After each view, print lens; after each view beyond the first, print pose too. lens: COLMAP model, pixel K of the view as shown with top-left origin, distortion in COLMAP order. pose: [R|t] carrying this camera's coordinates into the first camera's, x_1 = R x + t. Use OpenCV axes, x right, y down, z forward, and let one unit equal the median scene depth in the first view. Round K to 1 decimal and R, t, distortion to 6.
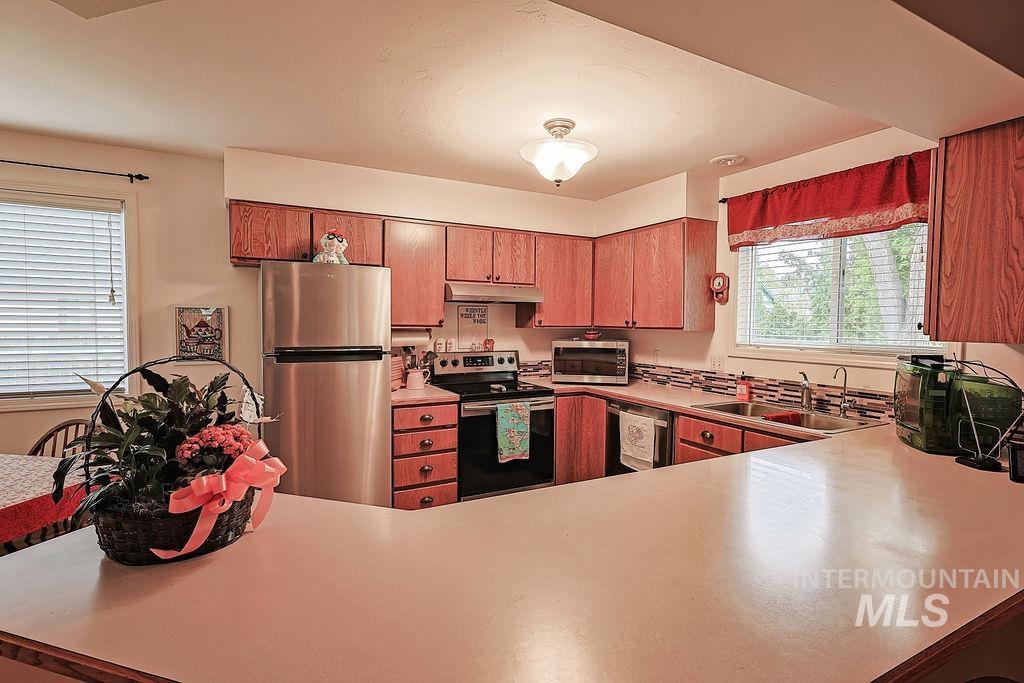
lens RADIAL K [[499.1, 0, 509.9], [0, 499.1, 341.1], [0, 0, 1]] dist [0.003861, 0.000192]
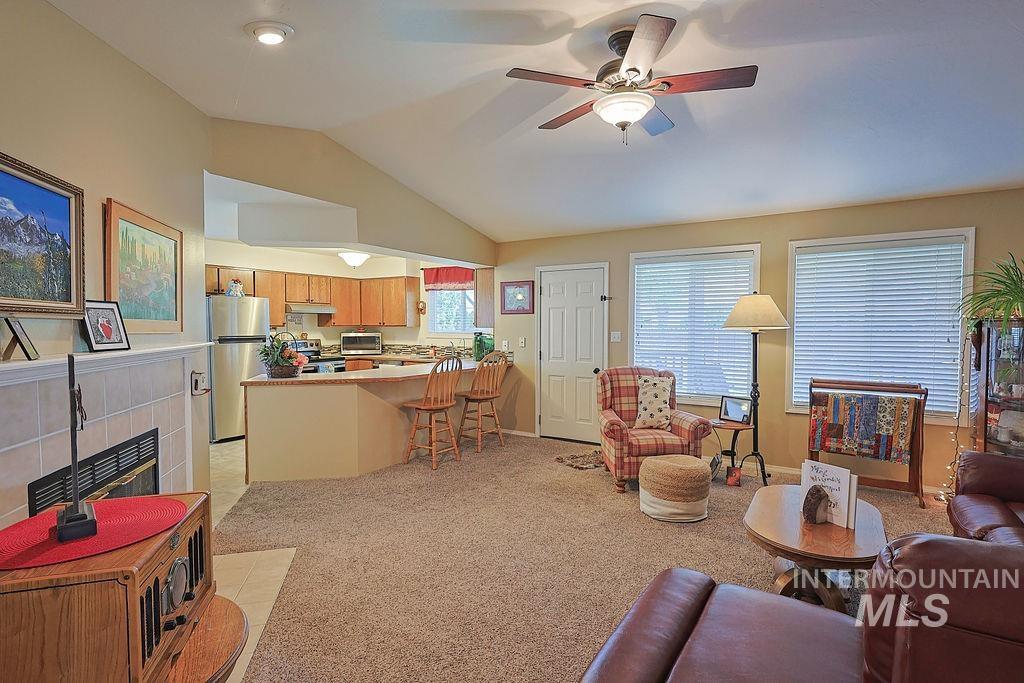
lens RADIAL K [[499.1, 0, 513.4], [0, 499.1, 340.7], [0, 0, 1]] dist [0.003861, 0.000192]
pose [[0.865671, -0.026400, 0.499917, -0.358822], [0.027886, 0.999601, 0.004500, 0.045420], [-0.499836, 0.010045, 0.866062, -1.178656]]
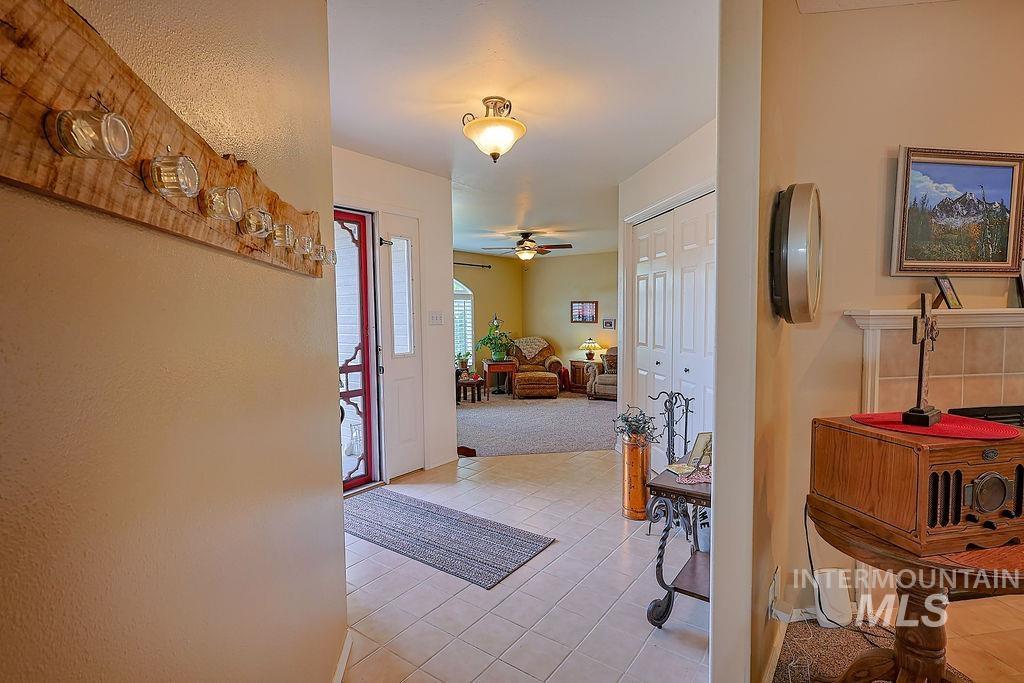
lens RADIAL K [[499.1, 0, 509.4], [0, 499.1, 344.9], [0, 0, 1]] dist [0.003861, 0.000192]
pose [[0.433265, 0.044169, -0.900184, -0.209570], [-0.019936, 0.999024, 0.039423, 0.081762], [0.901046, 0.000865, 0.433722, -1.273822]]
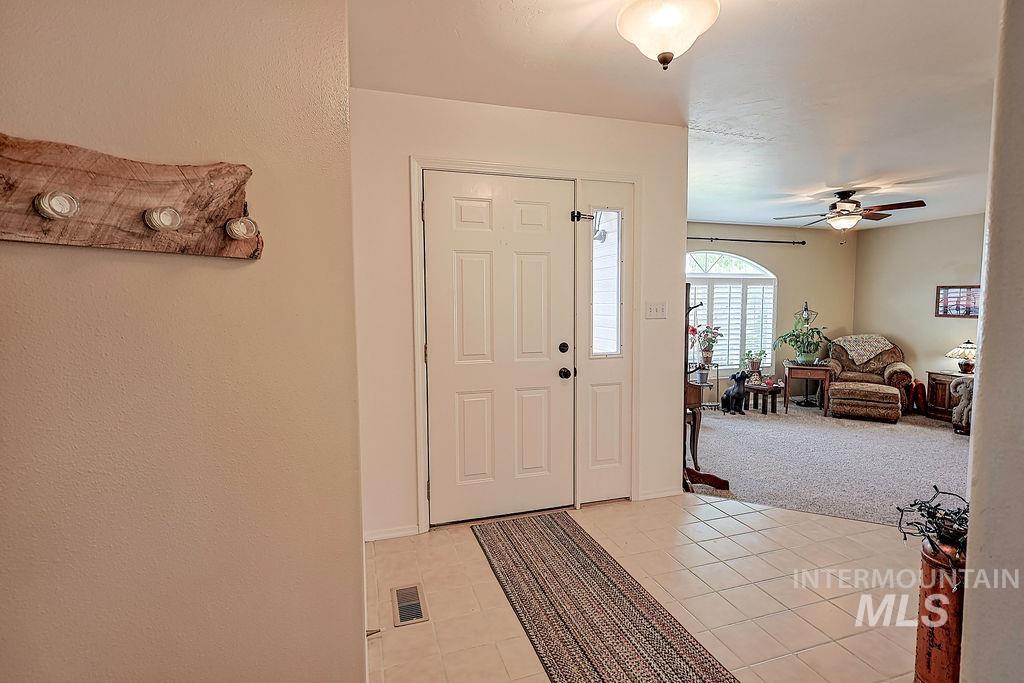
lens RADIAL K [[499.1, 0, 523.1], [0, 499.1, 338.7], [0, 0, 1]] dist [0.003861, 0.000192]
pose [[-0.164579, 0.065186, -0.984208, -0.410319], [-0.037173, 0.996695, 0.072229, 0.063443], [0.985663, 0.048474, -0.161612, -0.996156]]
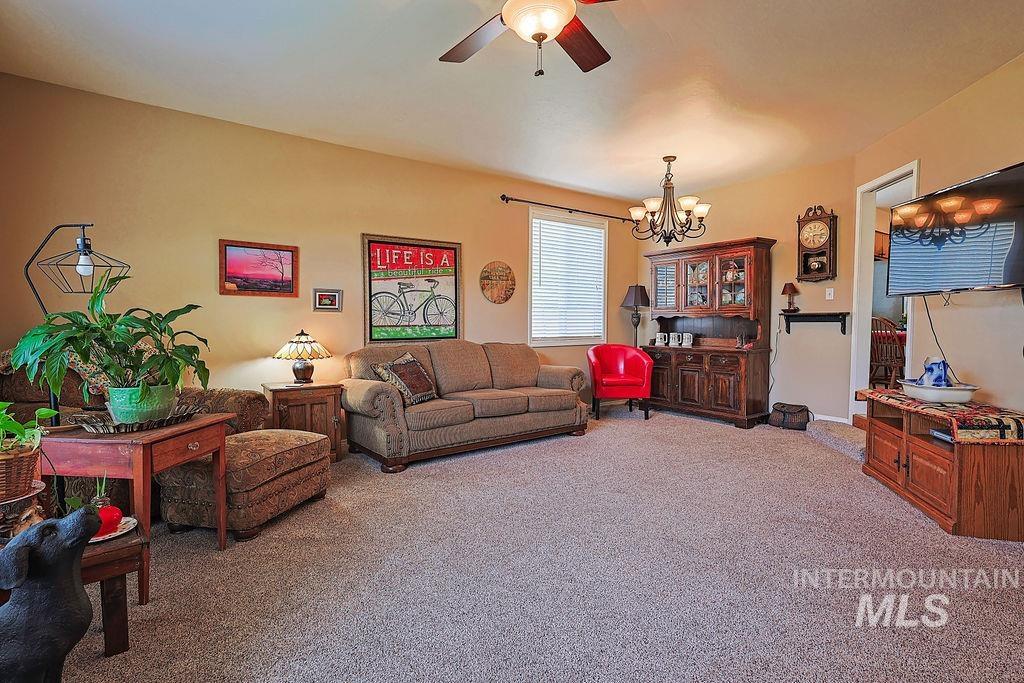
lens RADIAL K [[499.1, 0, 511.7], [0, 499.1, 343.0], [0, 0, 1]] dist [0.003861, 0.000192]
pose [[0.989784, -0.015348, 0.141749, -2.211997], [0.014701, 0.999876, 0.005611, 0.173581], [-0.141818, -0.003470, 0.989887, -0.893531]]
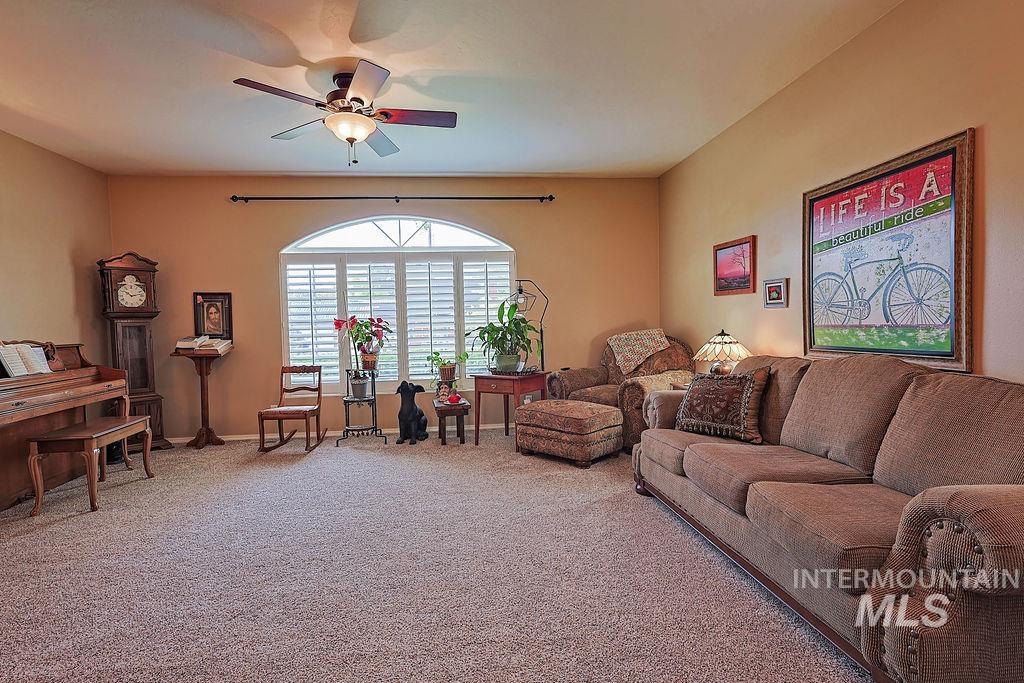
lens RADIAL K [[499.1, 0, 507.1], [0, 499.1, 342.2], [0, 0, 1]] dist [0.003861, 0.000192]
pose [[-0.378319, 0.035824, -0.924982, -1.337691], [-0.018154, 0.998772, 0.046106, 0.127432], [0.925497, 0.034235, -0.377204, 0.324154]]
